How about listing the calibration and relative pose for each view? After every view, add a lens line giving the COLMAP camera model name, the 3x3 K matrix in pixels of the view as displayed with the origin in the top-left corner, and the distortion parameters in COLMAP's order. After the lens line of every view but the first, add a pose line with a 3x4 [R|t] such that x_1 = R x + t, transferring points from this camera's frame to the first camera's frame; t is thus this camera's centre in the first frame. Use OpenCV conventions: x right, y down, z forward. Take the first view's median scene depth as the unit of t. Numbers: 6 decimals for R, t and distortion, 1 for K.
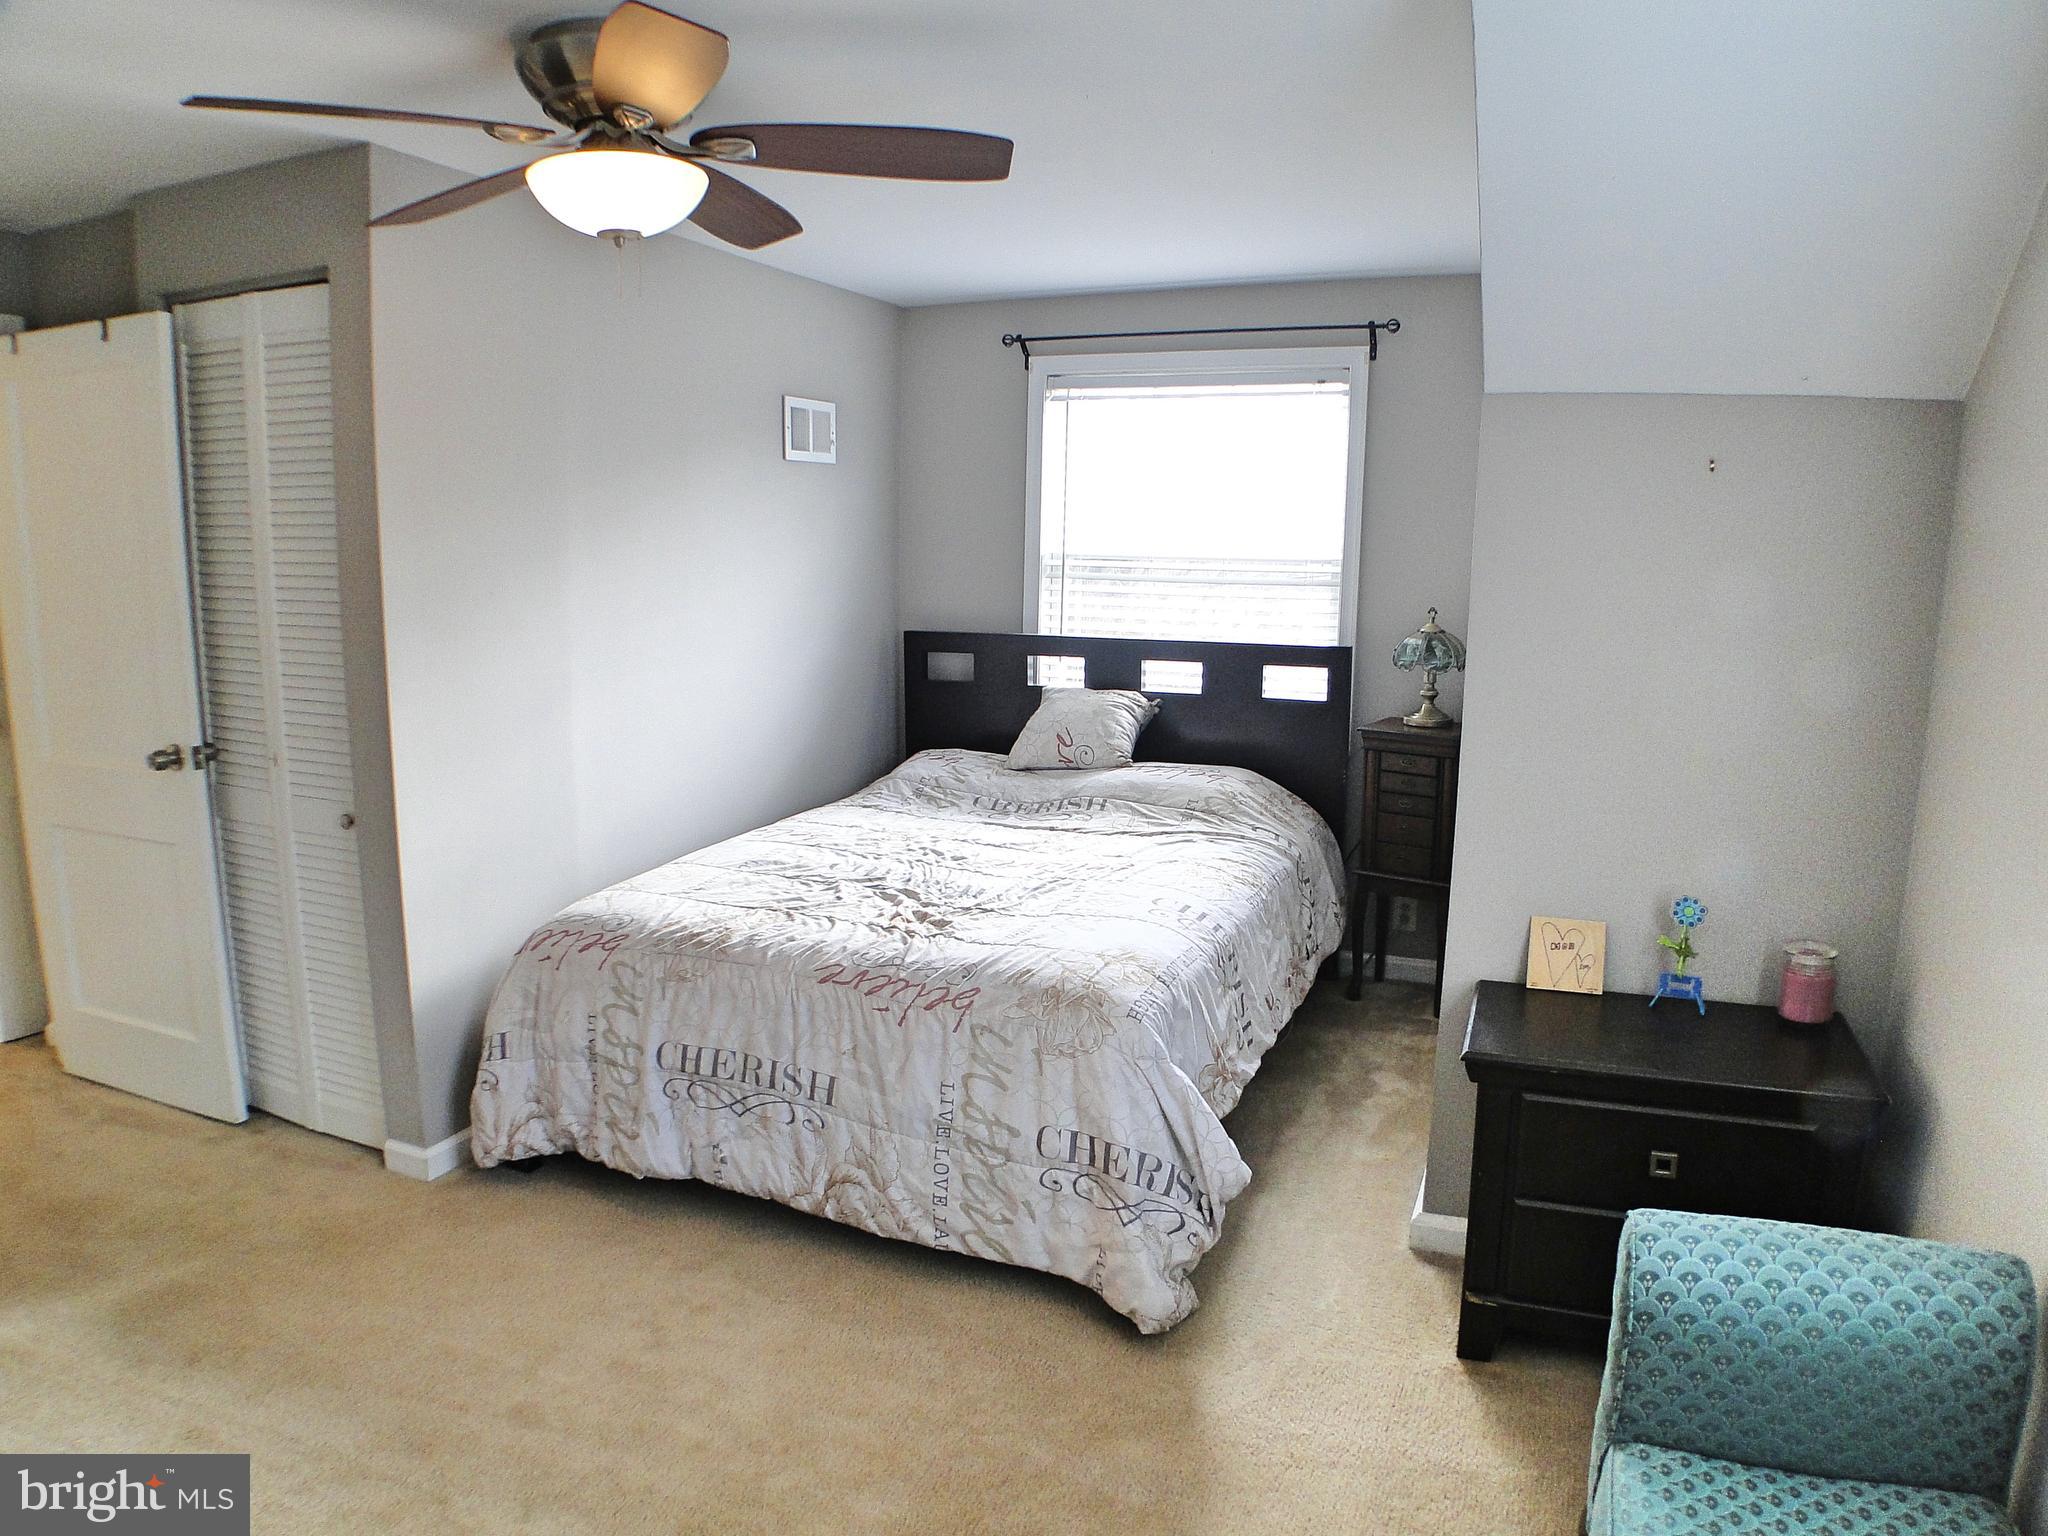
lens RADIAL K [[1312.2, 0, 1050.4], [0, 1312.2, 776.4], [0, 0, 1]] dist [-0.143886, 0.040277]
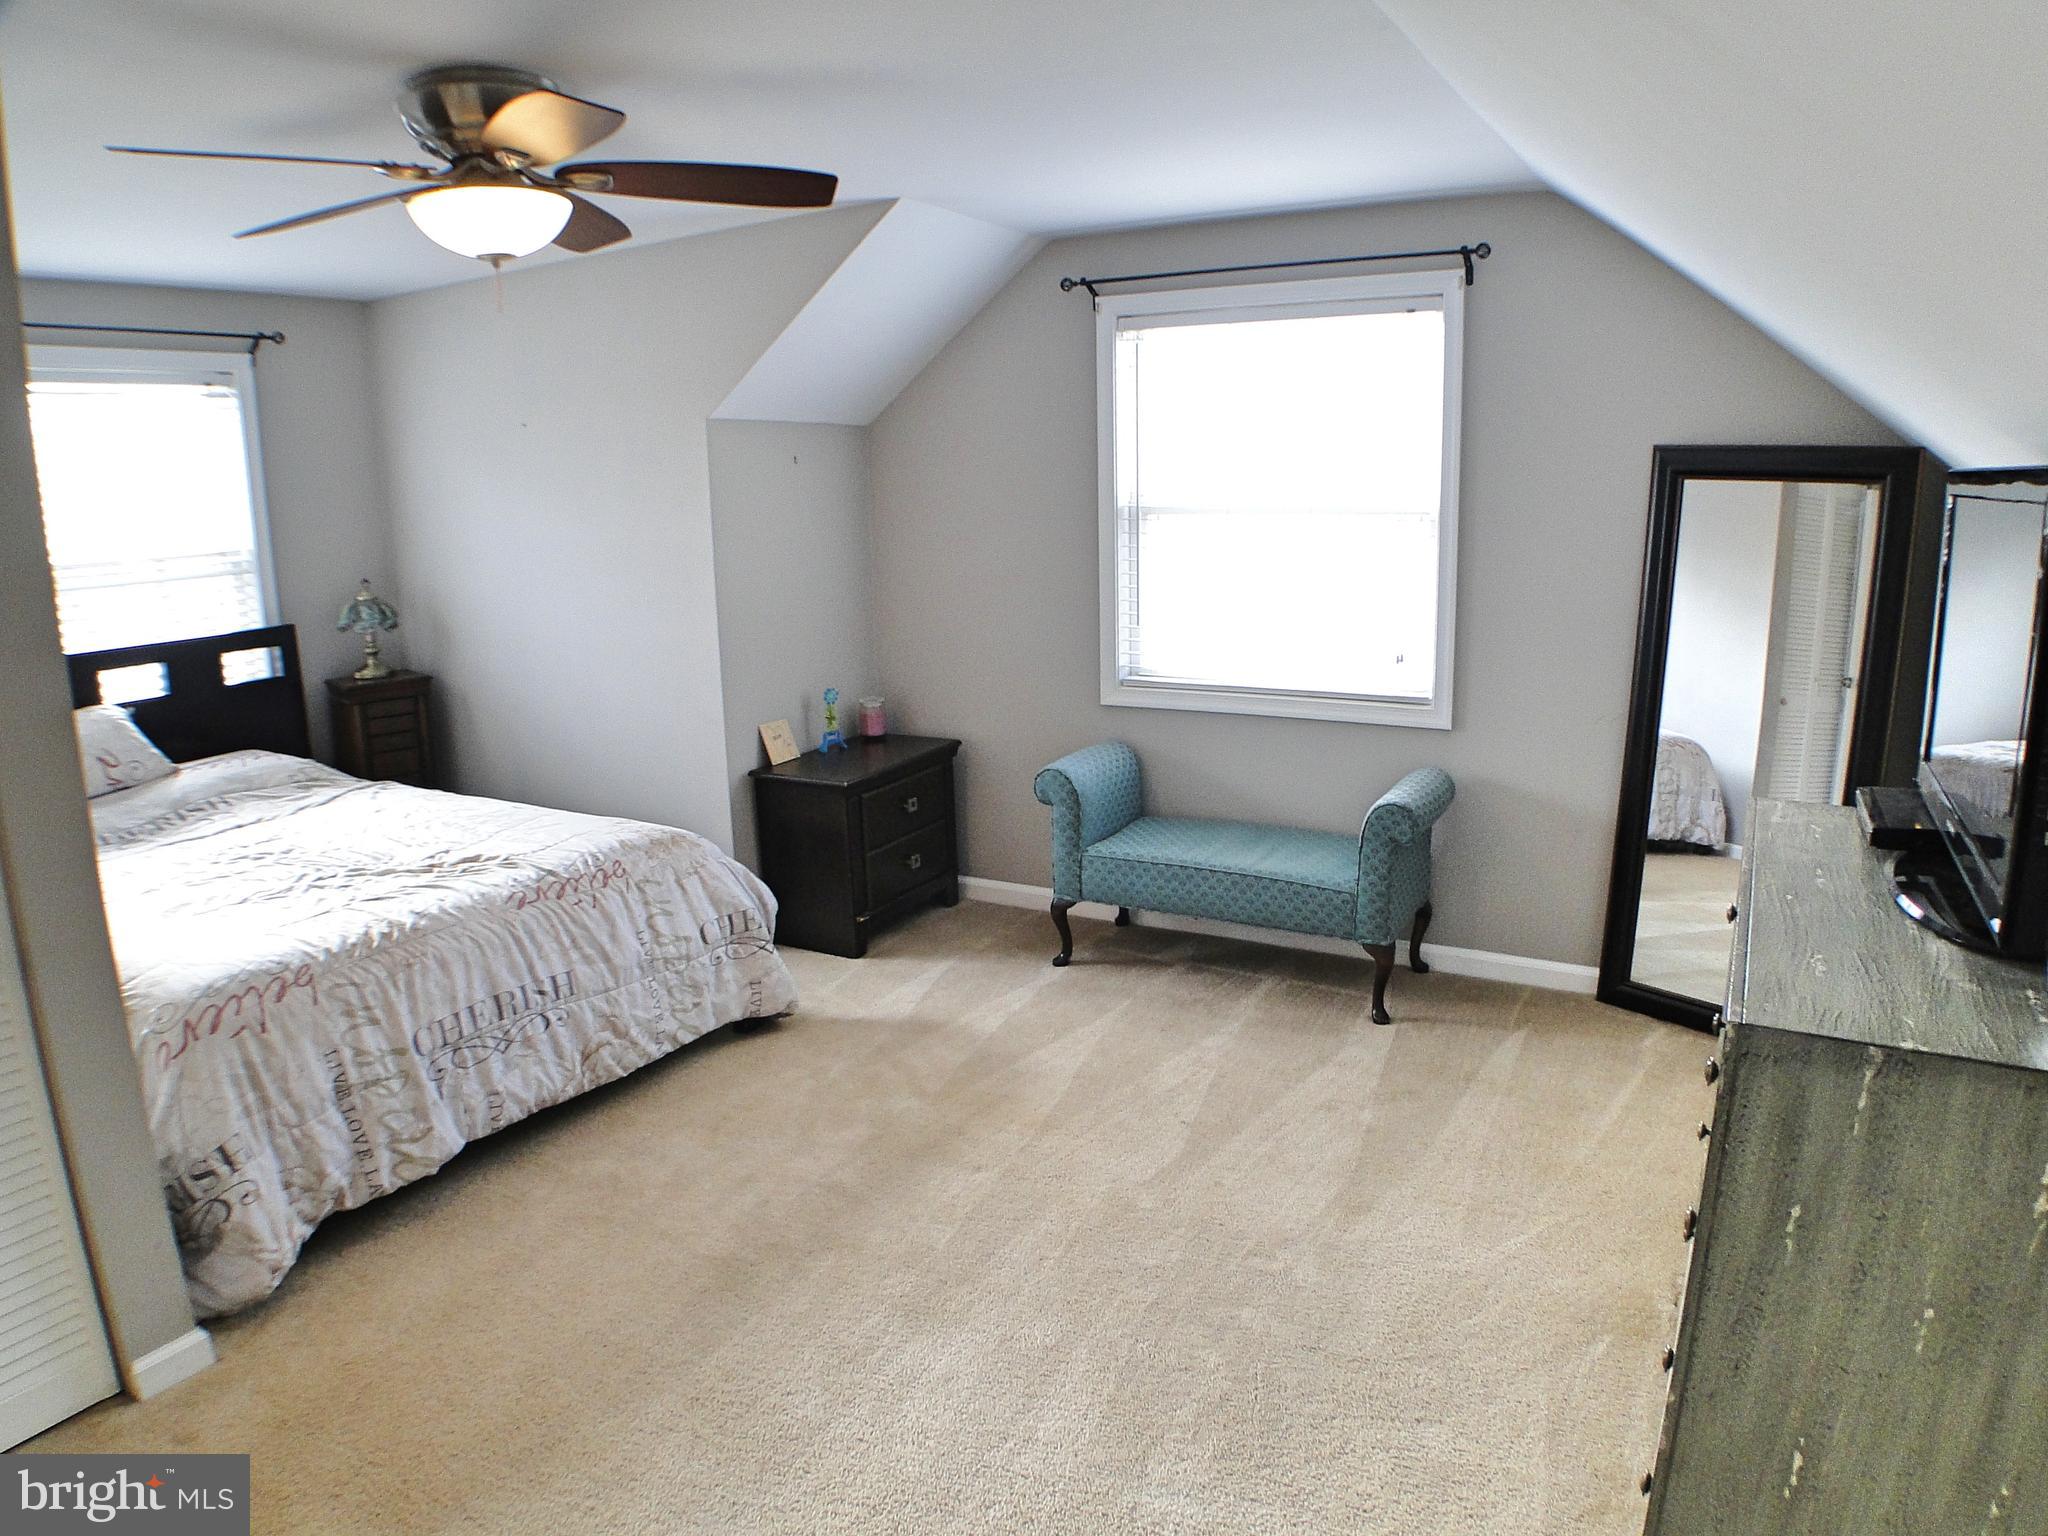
lens RADIAL K [[1312.2, 0, 1050.4], [0, 1312.2, 776.4], [0, 0, 1]] dist [-0.143886, 0.040277]
pose [[0.136753, -0.226260, 0.964419, -1.192075], [0.202210, 0.959443, 0.196419, -0.084073], [-0.969747, 0.168154, 0.176959, 0.318600]]
